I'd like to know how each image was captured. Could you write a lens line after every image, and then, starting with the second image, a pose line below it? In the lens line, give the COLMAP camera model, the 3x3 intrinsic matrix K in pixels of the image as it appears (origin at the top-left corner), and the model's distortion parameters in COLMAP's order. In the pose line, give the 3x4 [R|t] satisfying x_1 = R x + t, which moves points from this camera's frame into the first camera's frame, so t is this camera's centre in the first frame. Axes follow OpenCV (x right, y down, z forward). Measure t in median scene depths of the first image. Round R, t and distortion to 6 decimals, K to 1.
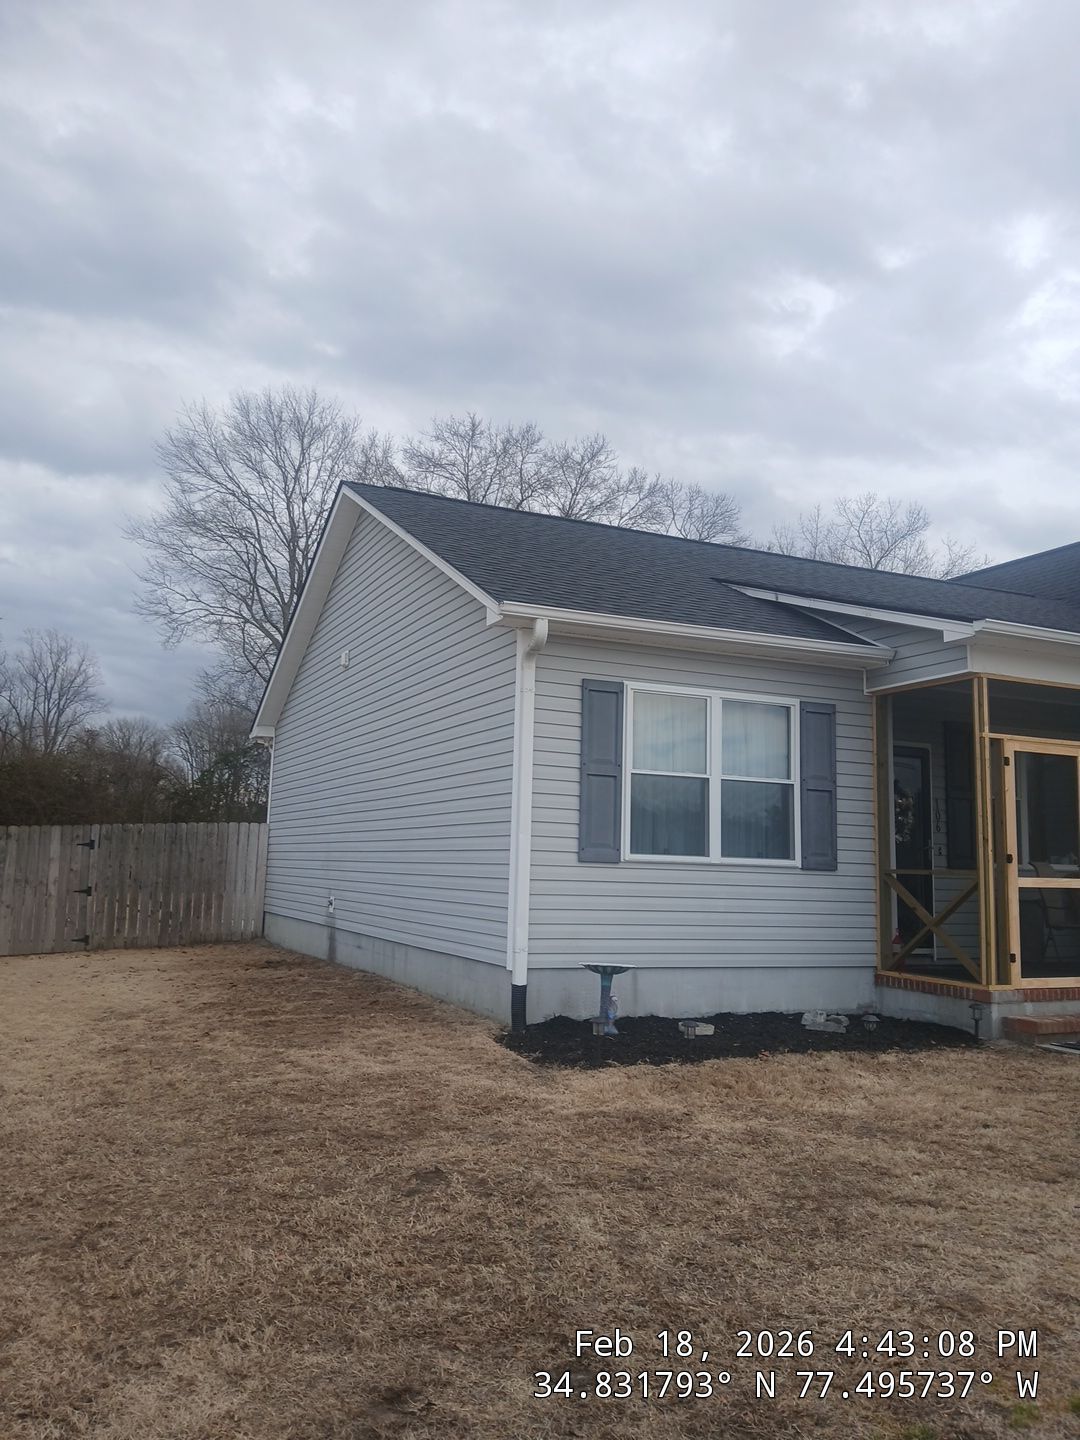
lens RADIAL K [[1114.1, 0, 529.0], [0, 1114.1, 694.3], [0, 0, 1]] dist [0.087174, -0.159802]
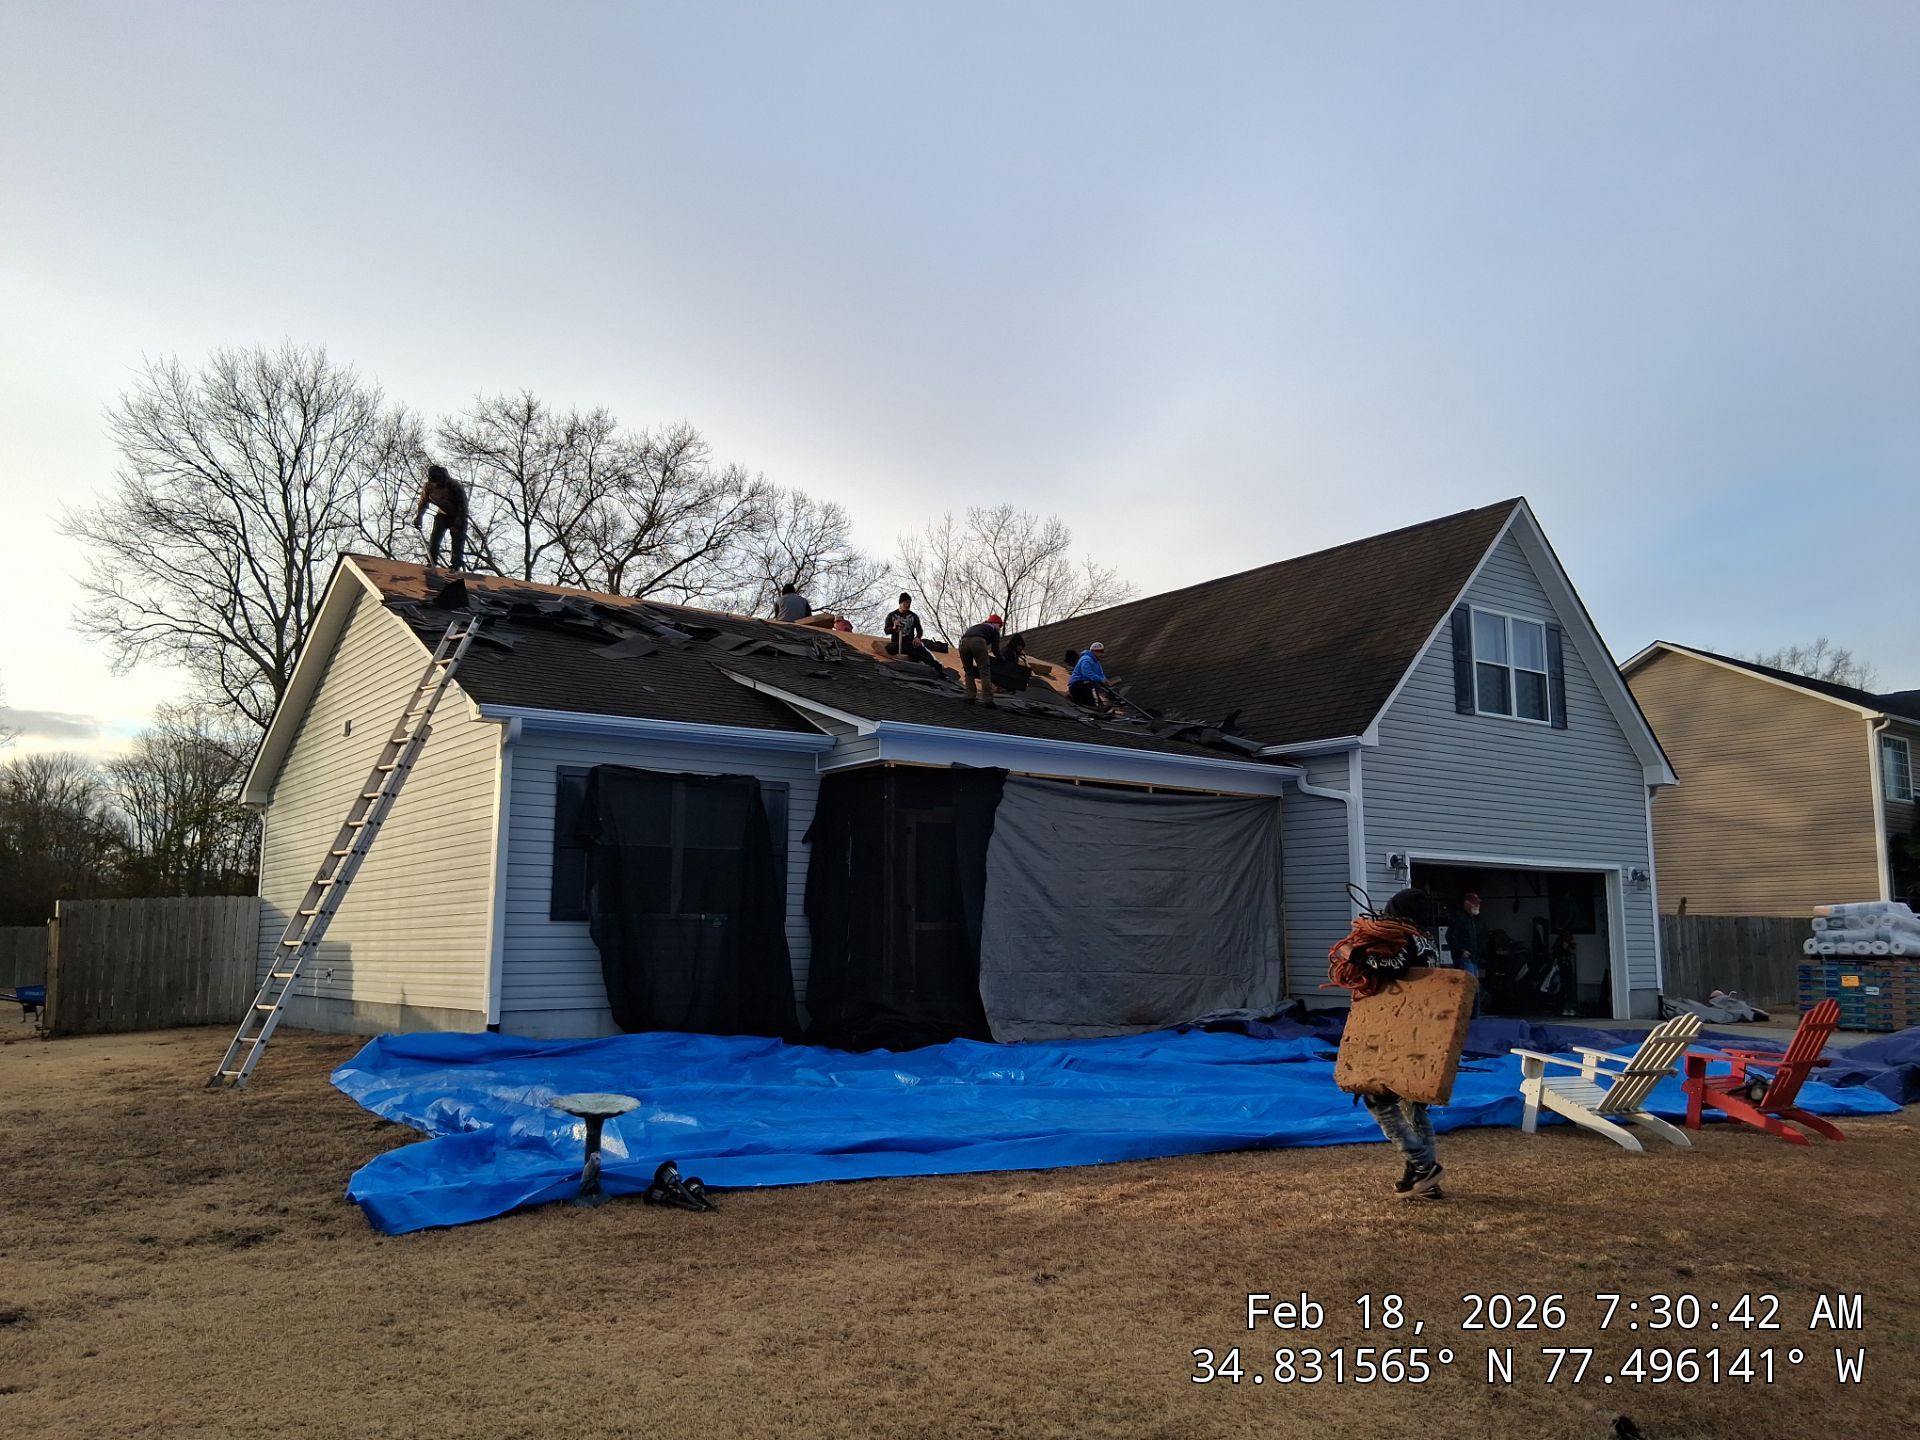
lens RADIAL K [[1458.2, 0, 925.0], [0, 1458.2, 711.7], [0, 0, 1]] dist [0.116217, -0.220693]
pose [[0.980205, 0.007167, 0.197856, 0.112677], [-0.005815, 0.999956, -0.007413, -0.056677], [-0.197900, 0.006116, 0.980203, -0.557176]]
